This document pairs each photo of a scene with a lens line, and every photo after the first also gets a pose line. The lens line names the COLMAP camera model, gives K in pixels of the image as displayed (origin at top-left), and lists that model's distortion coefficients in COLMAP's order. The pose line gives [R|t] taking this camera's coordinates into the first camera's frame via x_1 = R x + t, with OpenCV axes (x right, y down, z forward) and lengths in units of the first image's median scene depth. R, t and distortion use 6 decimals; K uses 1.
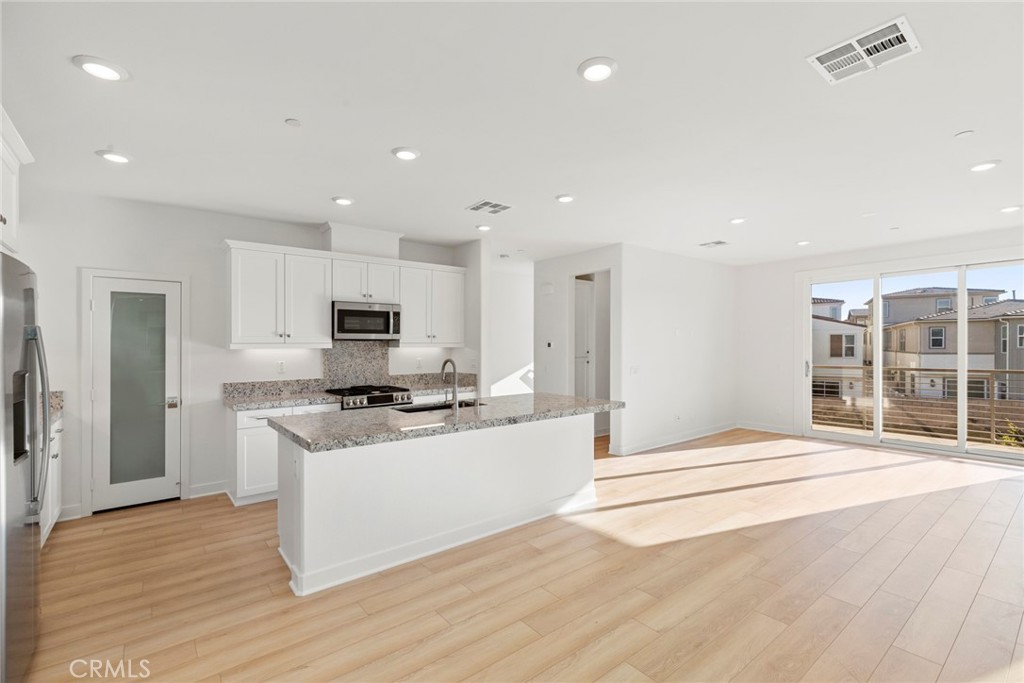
lens RADIAL K [[462.5, 0, 514.8], [0, 462.5, 344.0], [0, 0, 1]] dist [0.001335, 0.001098]
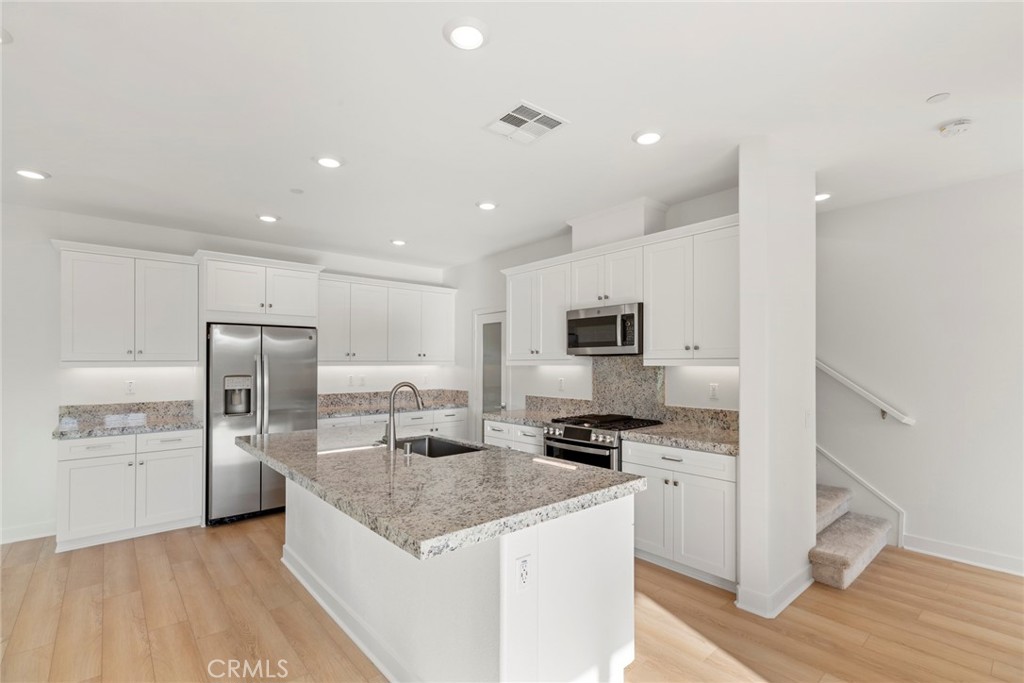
lens RADIAL K [[462.5, 0, 514.0], [0, 462.5, 352.0], [0, 0, 1]] dist [0.001335, 0.001098]
pose [[0.047733, -0.017676, -0.998704, 0.448550], [0.003497, 0.999840, -0.017529, -0.001070], [0.998854, -0.002656, 0.047787, 0.830845]]
